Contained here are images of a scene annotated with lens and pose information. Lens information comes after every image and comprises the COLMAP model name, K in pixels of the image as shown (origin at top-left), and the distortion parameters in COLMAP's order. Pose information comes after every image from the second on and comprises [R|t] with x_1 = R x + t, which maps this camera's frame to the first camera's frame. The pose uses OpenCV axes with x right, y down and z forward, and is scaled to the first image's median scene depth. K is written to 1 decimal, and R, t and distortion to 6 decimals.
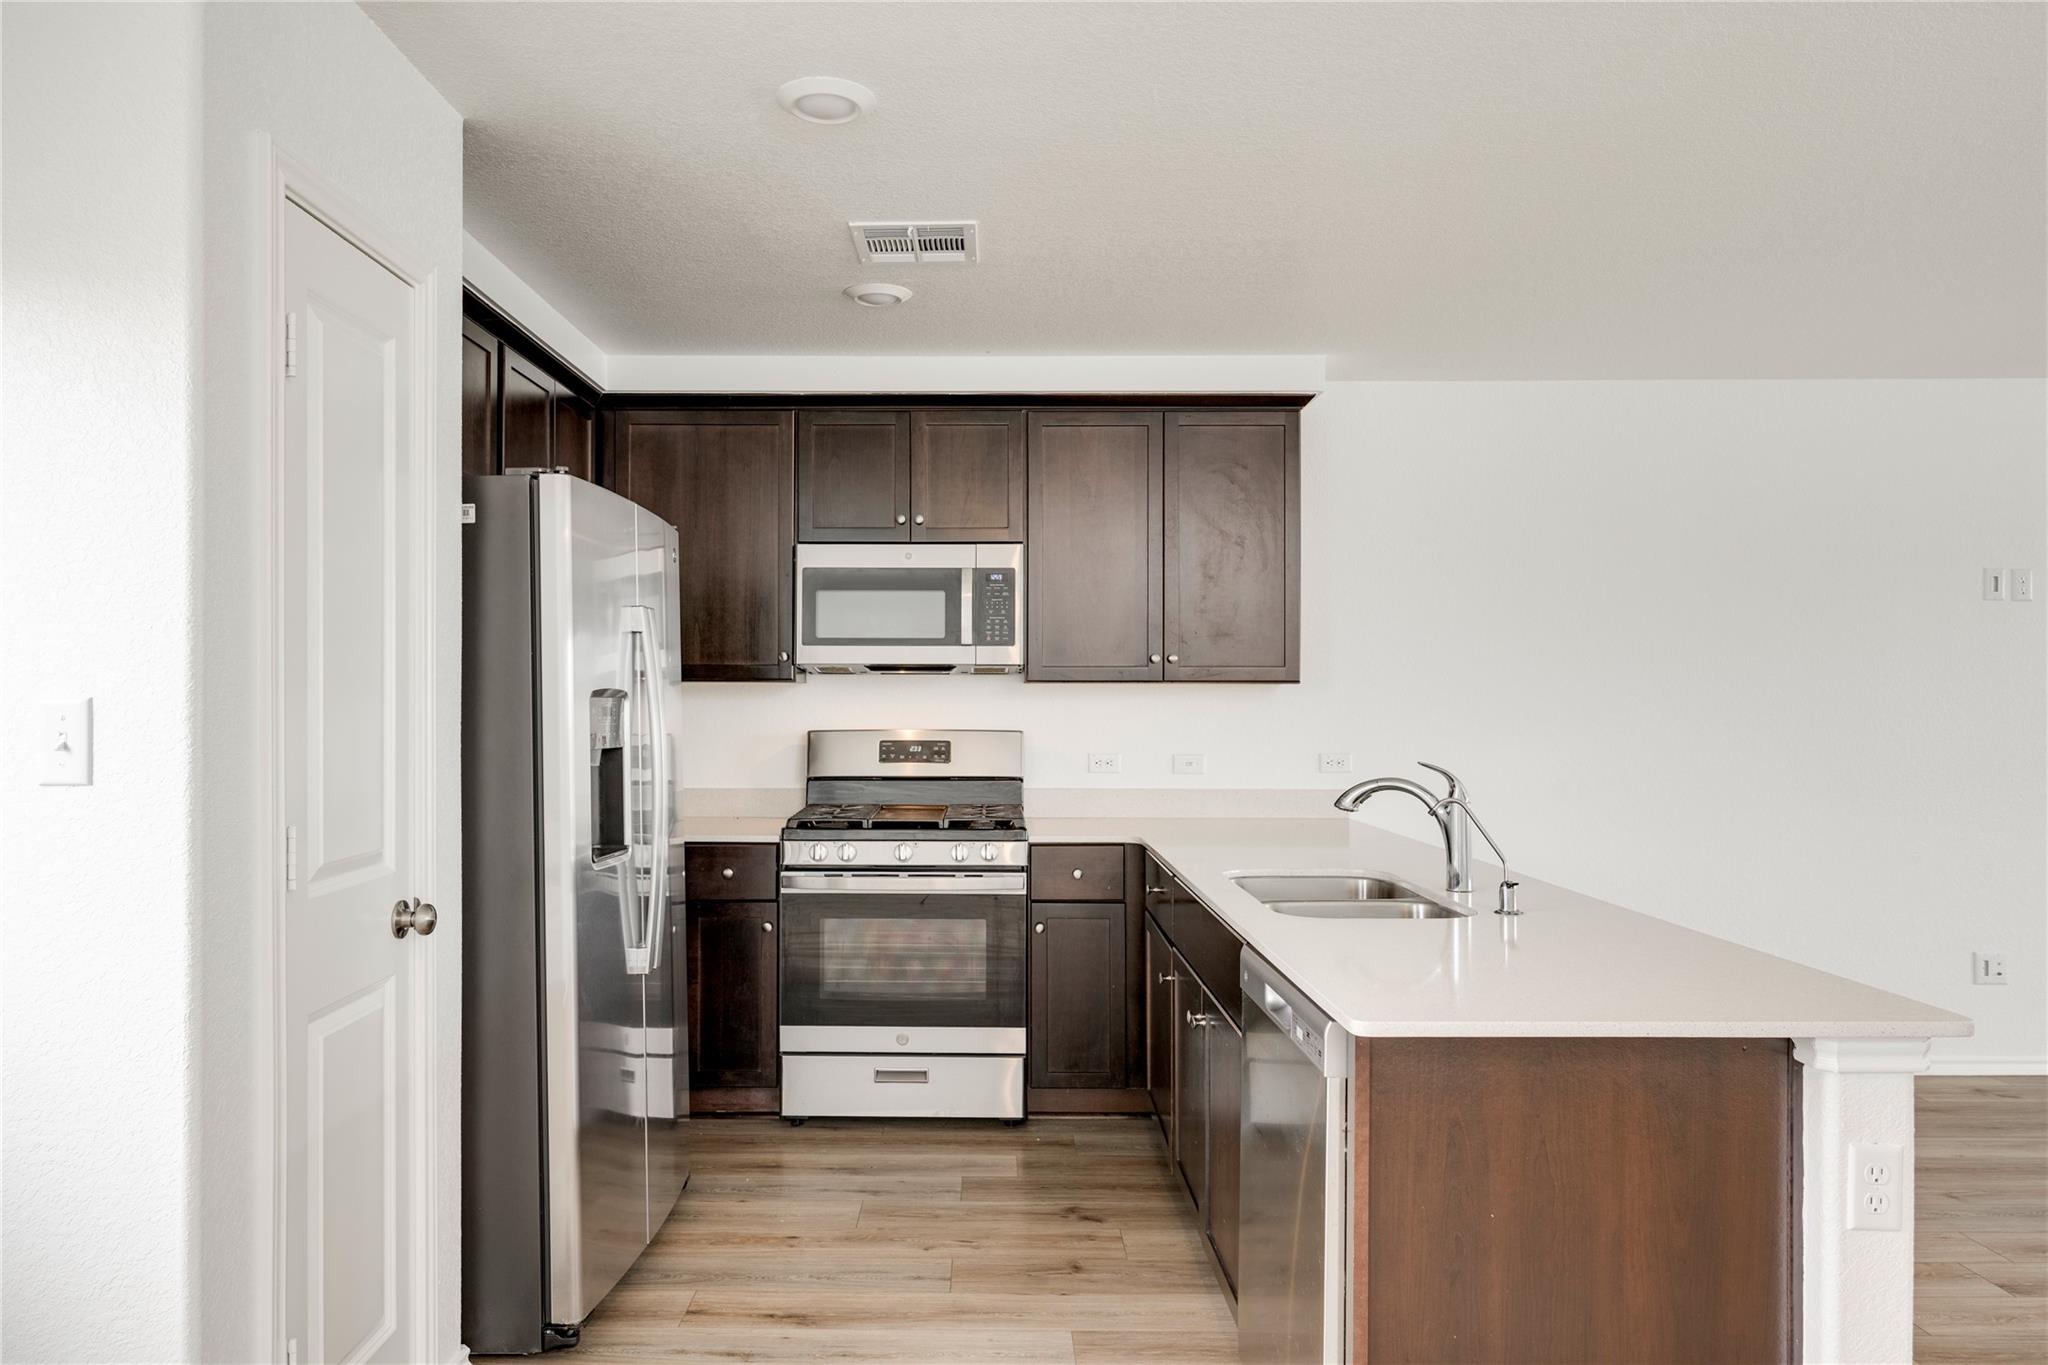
lens RADIAL K [[1373.4, 0, 985.8], [0, 1373.4, 683.0], [0, 0, 1]] dist [-0.000626, -0.000107]
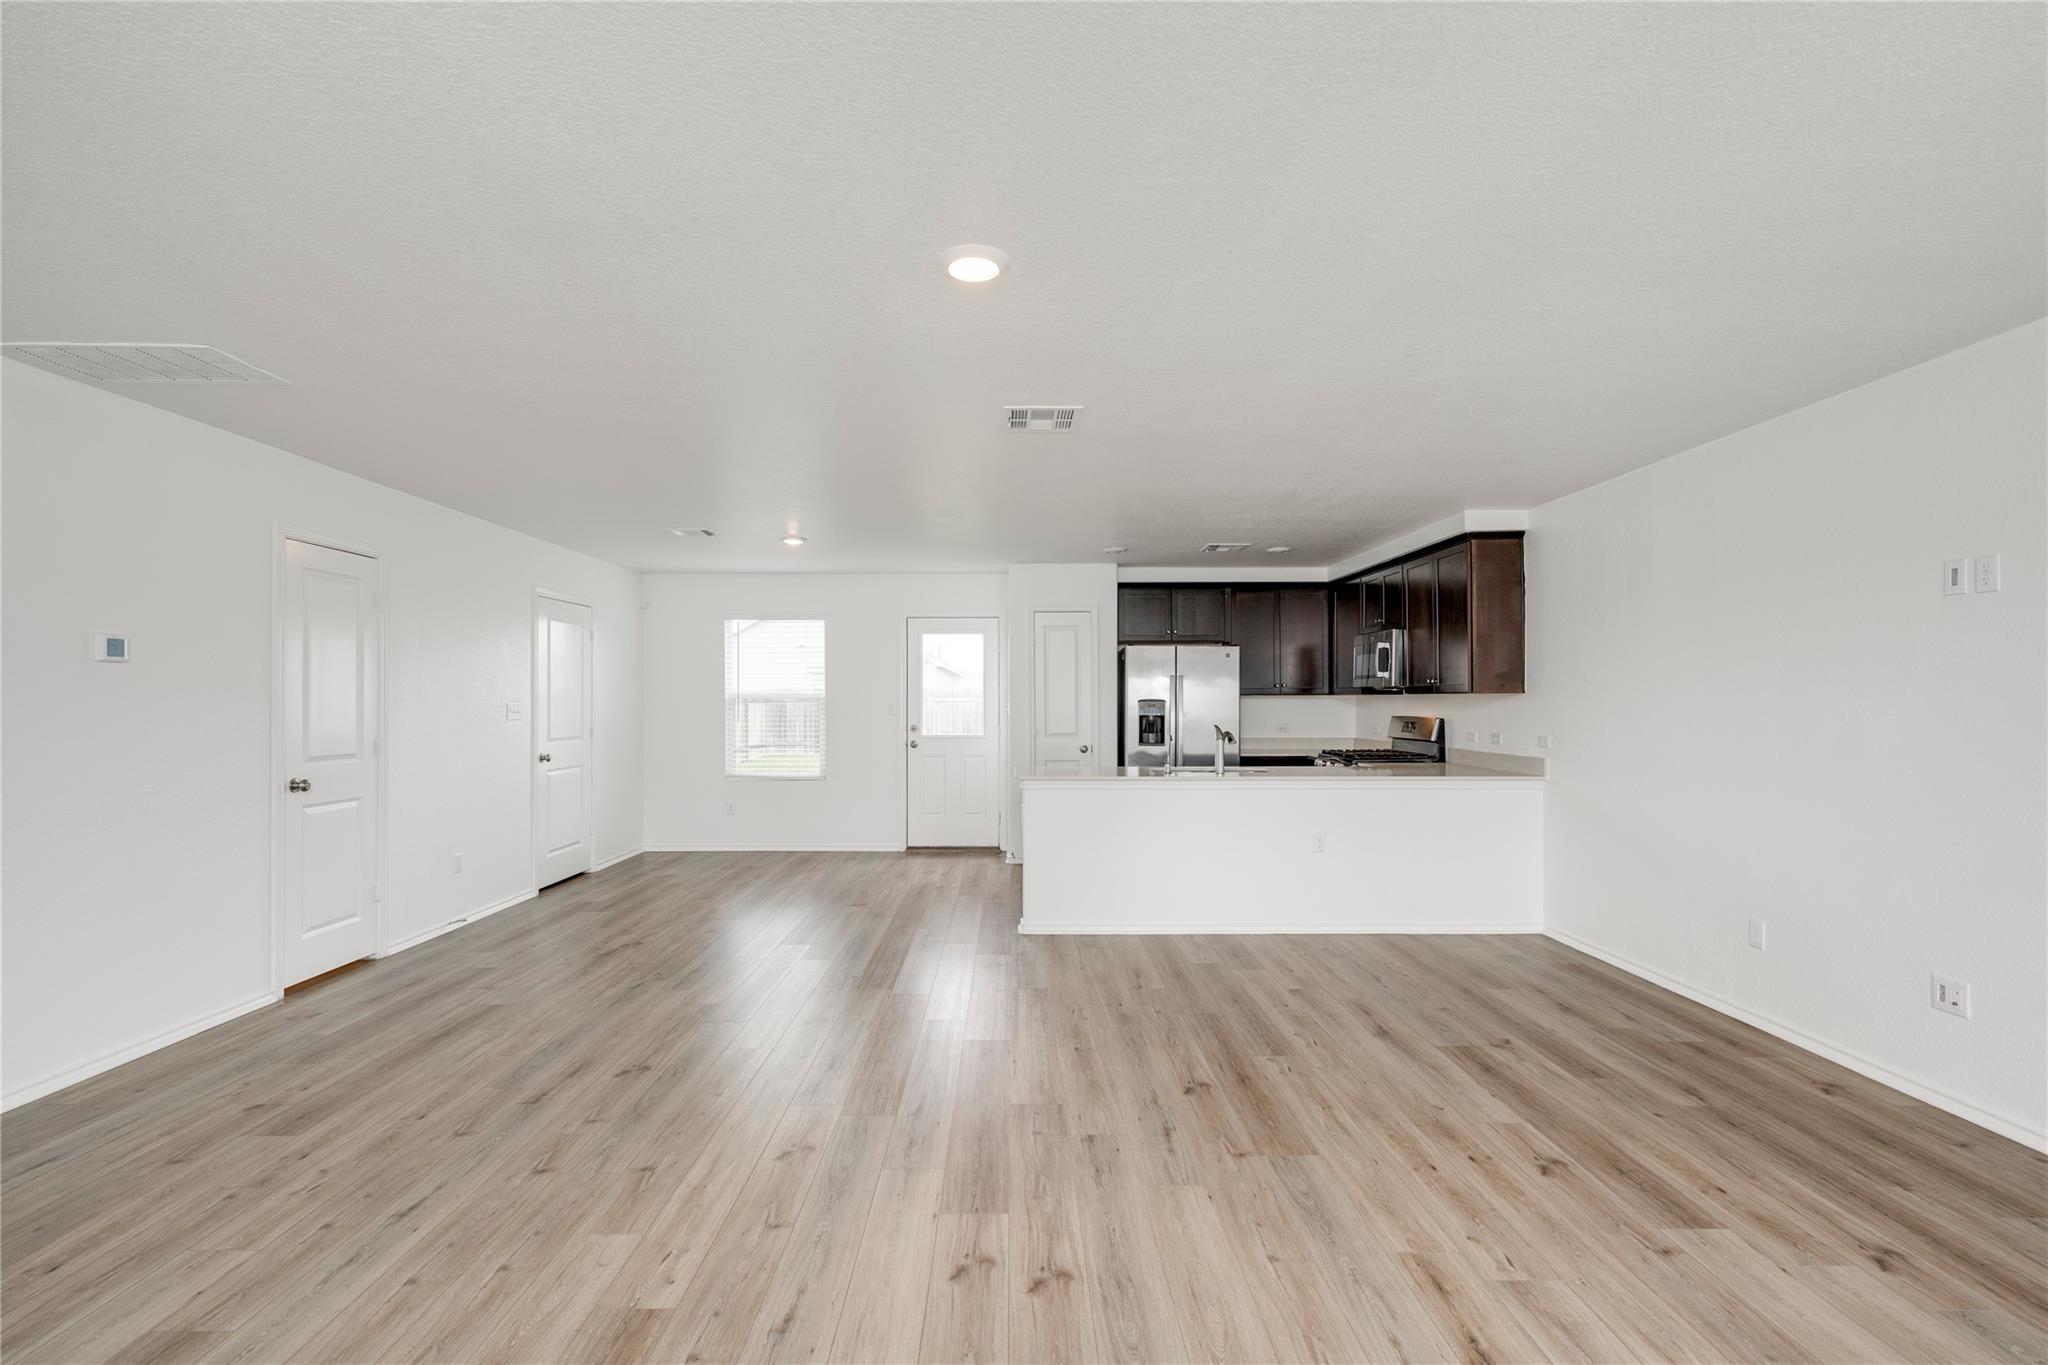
lens RADIAL K [[933.0, 0, 1024.0], [0, 933.0, 682.5], [0, 0, 1]] dist [-0.000493, -0.000147]
pose [[0.011450, -0.020979, -0.999714, 1.460977], [0.010371, 0.999729, -0.020860, 0.005179], [0.999881, -0.010129, 0.011664, 0.404958]]
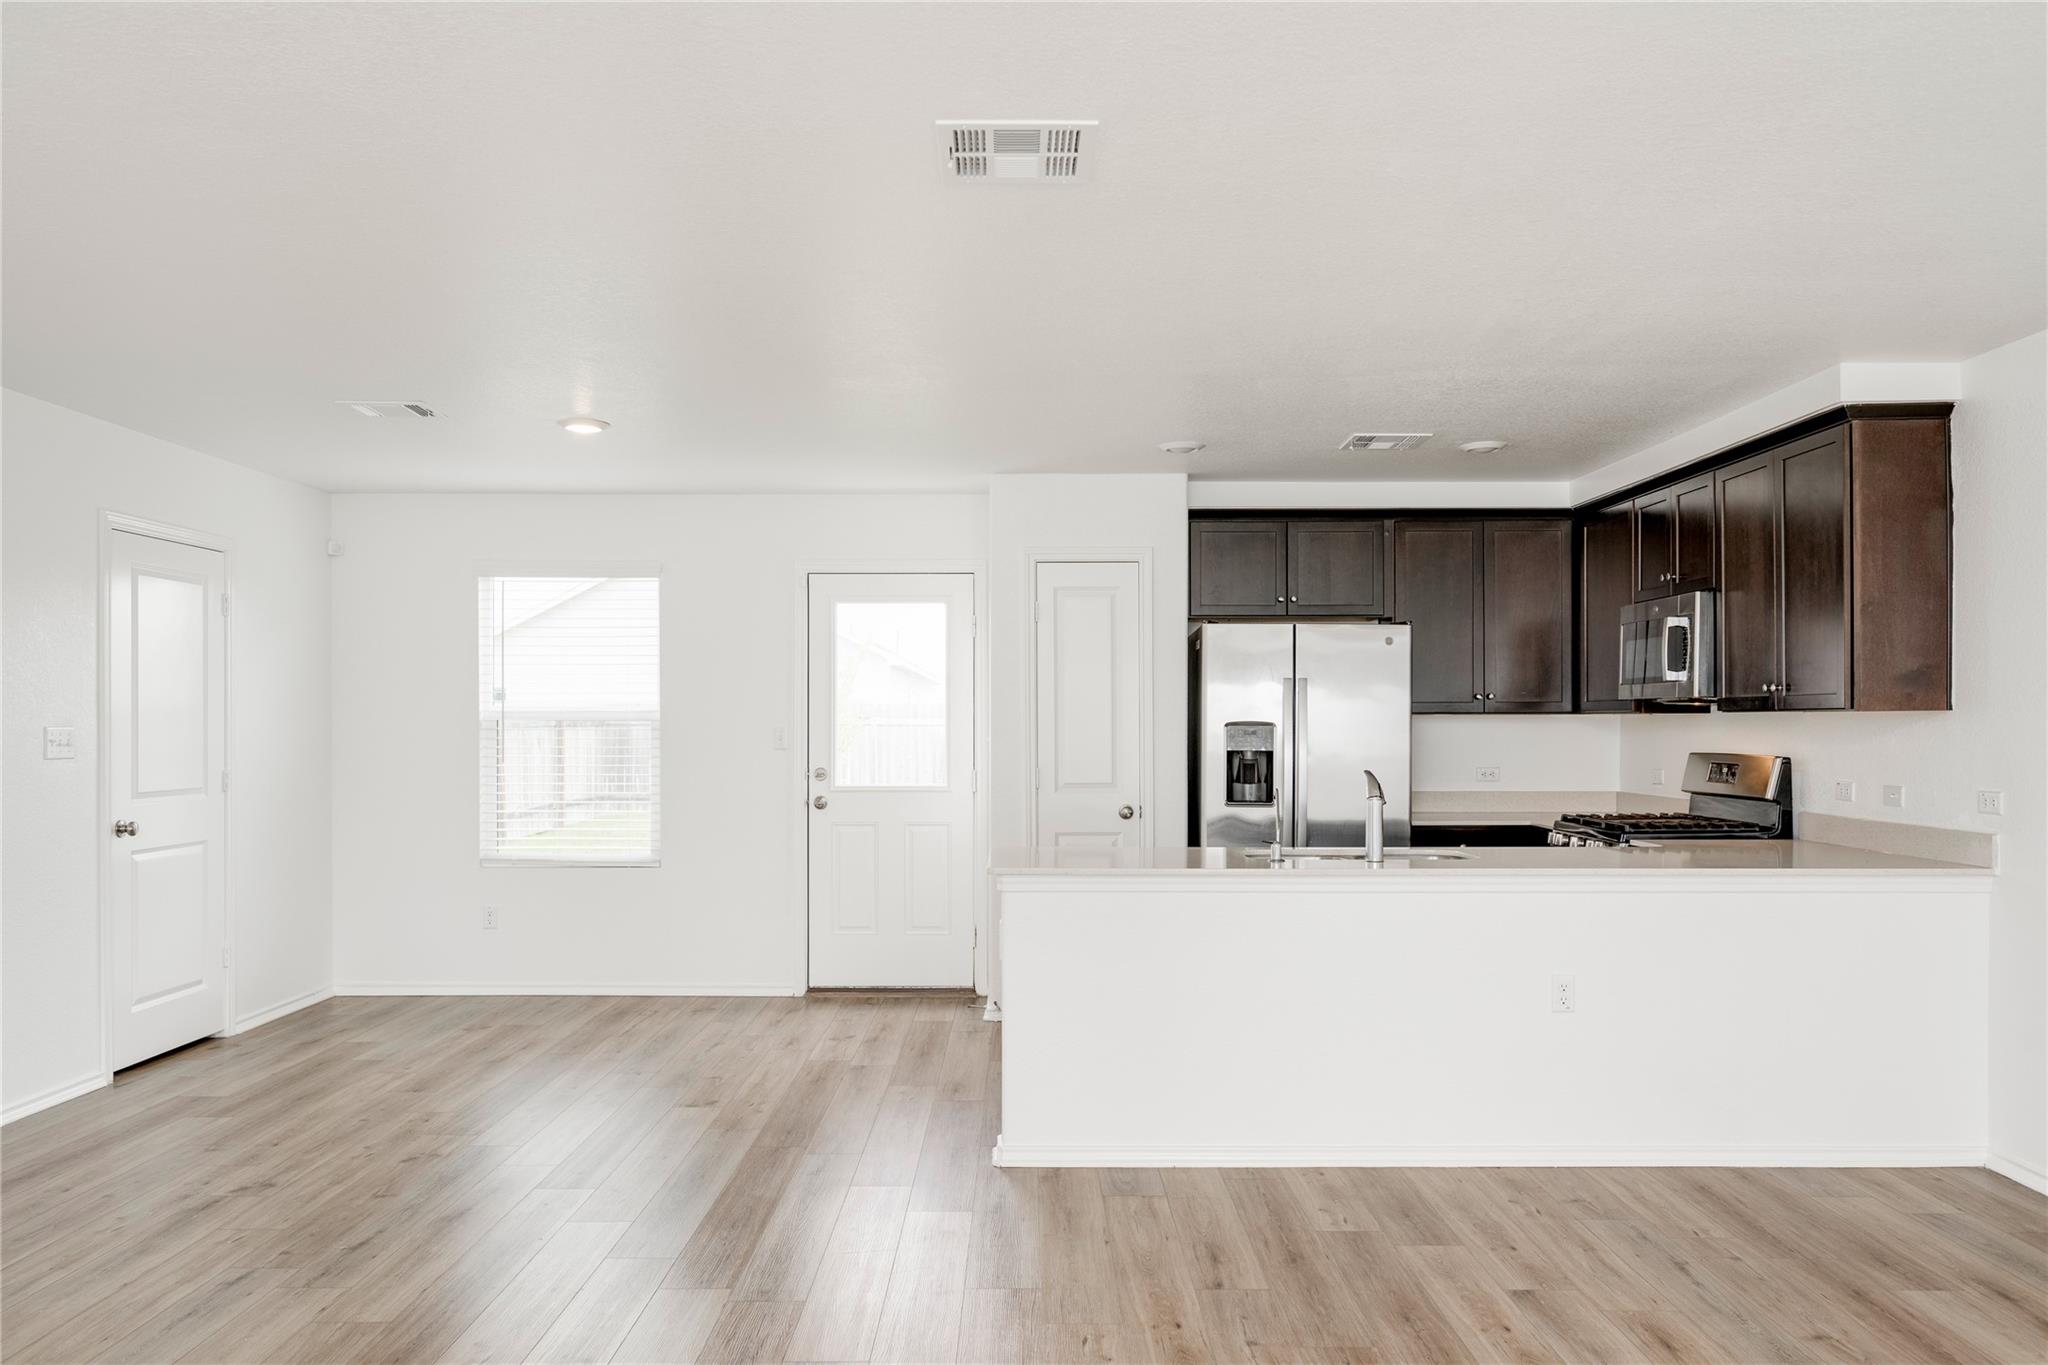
lens RADIAL K [[1553.5, 0, 1042.2], [0, 1553.5, 705.6], [0, 0, 1]] dist [-0.004781, -0.001602]
pose [[0.009019, -0.013107, -0.999873, 1.314331], [0.009703, 0.999868, -0.013019, 0.005088], [0.999912, -0.009584, 0.009145, 0.435246]]
